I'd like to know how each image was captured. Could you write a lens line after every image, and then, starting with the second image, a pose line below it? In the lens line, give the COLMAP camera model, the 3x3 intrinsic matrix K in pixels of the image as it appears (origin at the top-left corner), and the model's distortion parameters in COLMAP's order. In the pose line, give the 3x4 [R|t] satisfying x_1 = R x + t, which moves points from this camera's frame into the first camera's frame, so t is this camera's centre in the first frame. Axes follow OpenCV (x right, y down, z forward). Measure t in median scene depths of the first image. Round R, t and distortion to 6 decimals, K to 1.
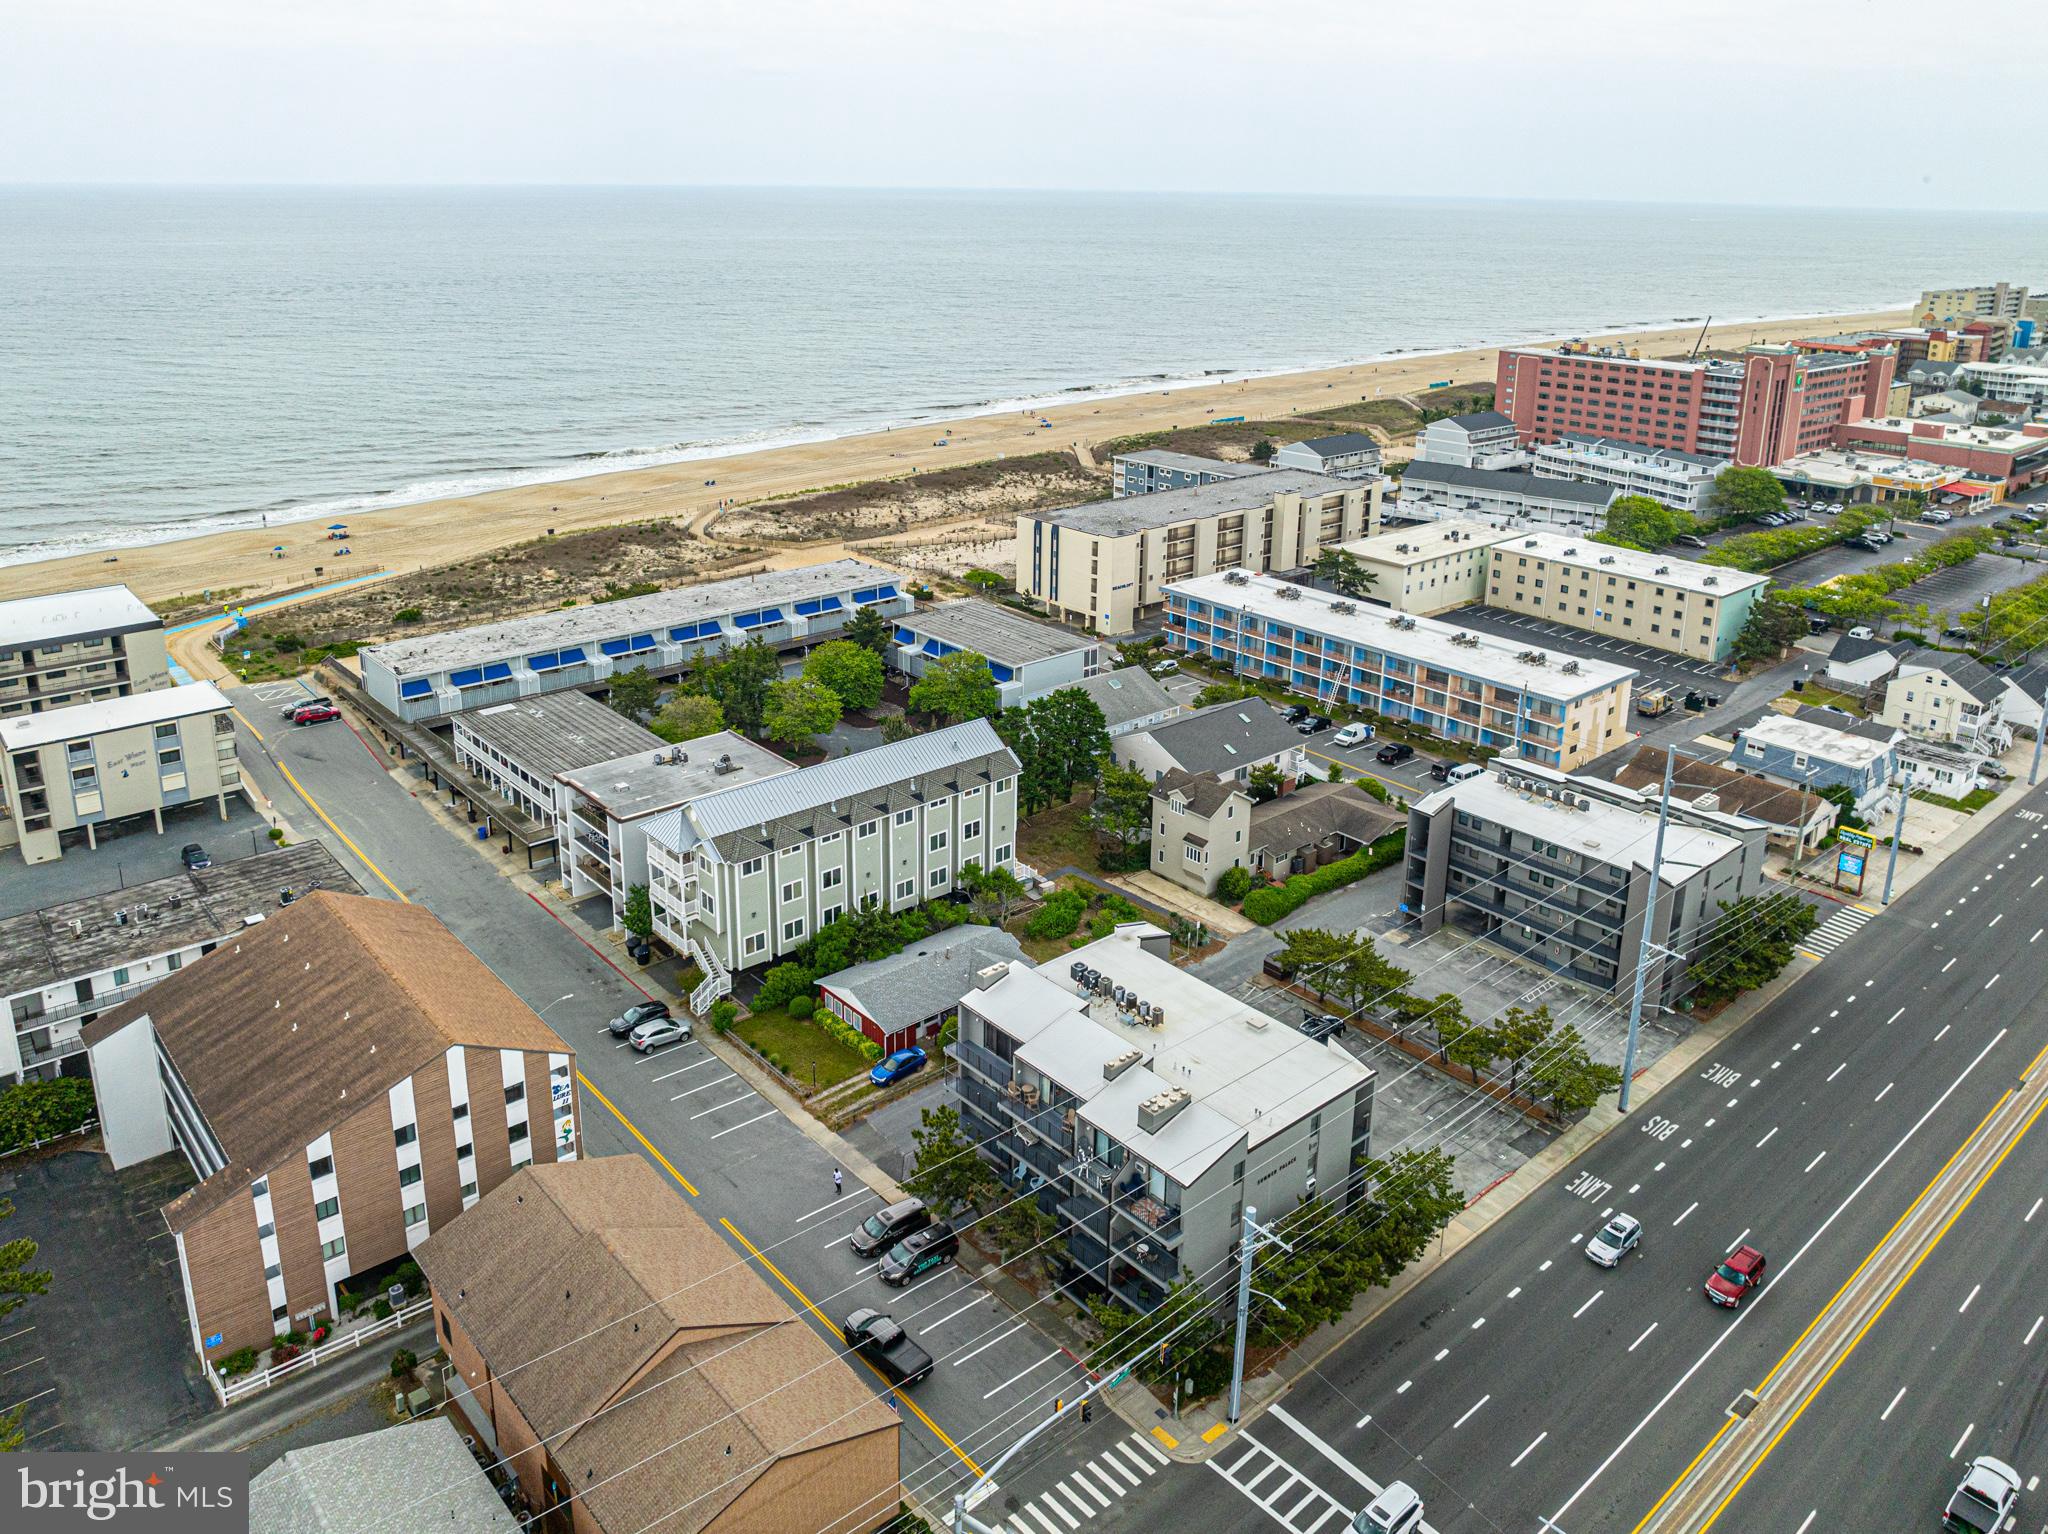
lens RADIAL K [[1497.0, 0, 998.7], [0, 1497.0, 608.8], [0, 0, 1]] dist [-0.033401, 0.005508]
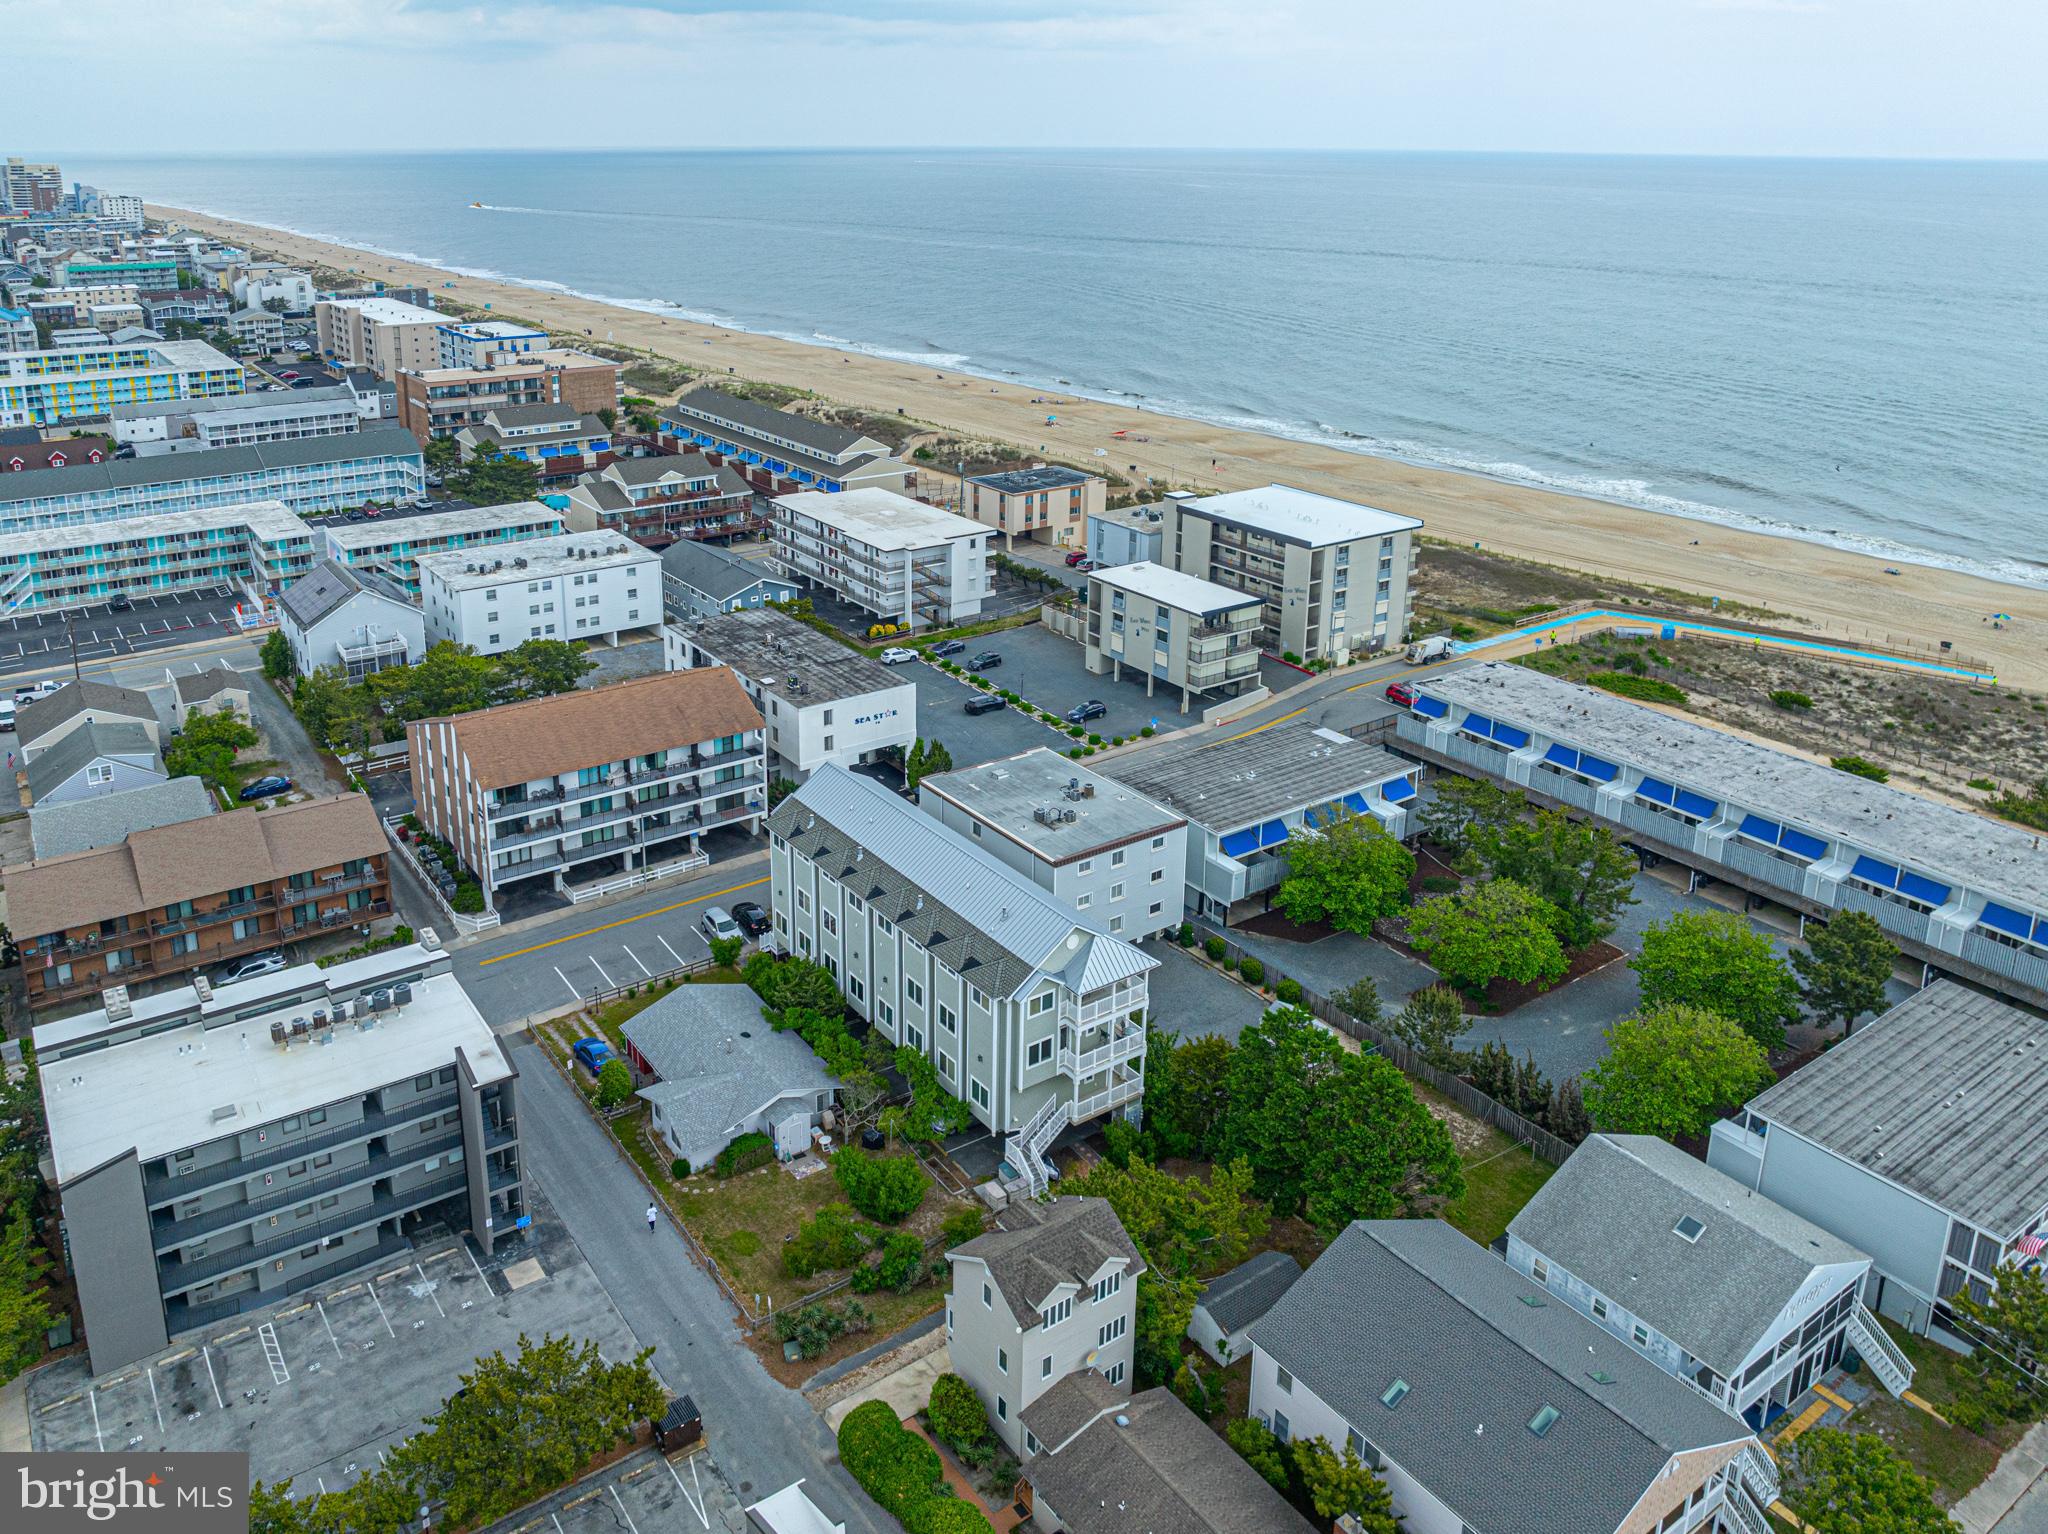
lens RADIAL K [[1520.1, 0, 974.7], [0, 1520.1, 631.1], [0, 0, 1]] dist [-0.008107, -0.035741]
pose [[-0.106748, 0.294429, -0.949693, 0.589050], [-0.278090, 0.908190, 0.312820, -0.239772], [0.954605, 0.297493, -0.015069, 0.931783]]
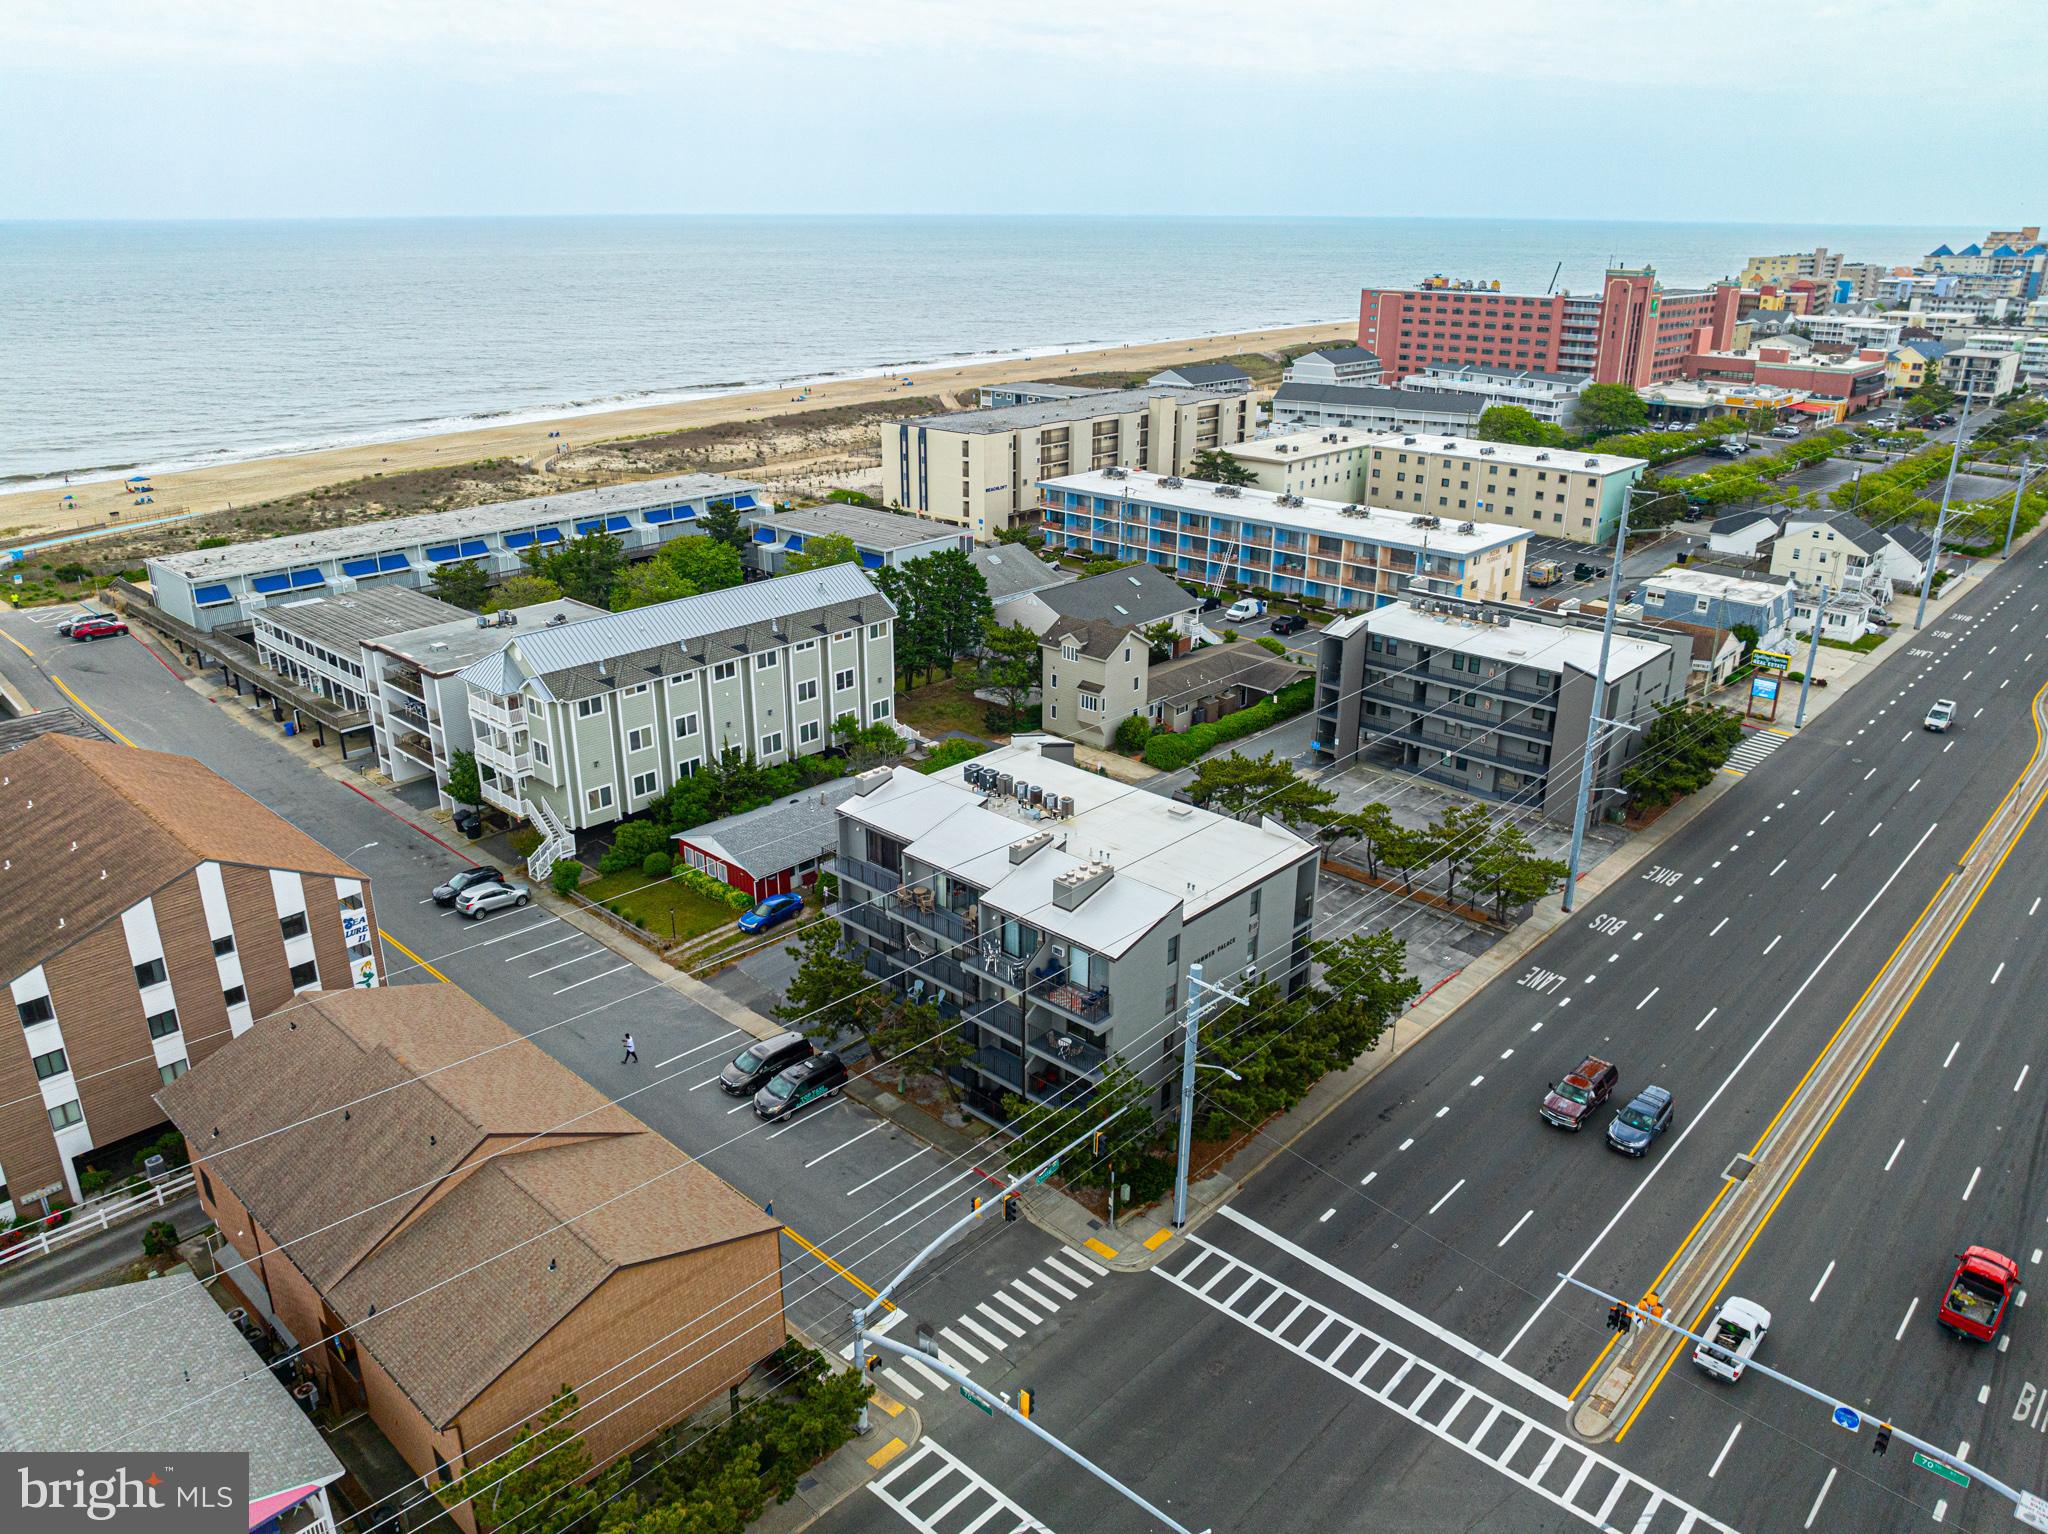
lens RADIAL K [[1441.7, 0, 1024.0], [0, 1441.7, 767.0], [0, 0, 1]] dist [-0.031565, -0.004236]
pose [[0.993666, -0.044453, 0.103204, -0.002341], [0.034708, 0.994932, 0.094374, 0.117405], [-0.106876, -0.090194, 0.990173, 0.122811]]
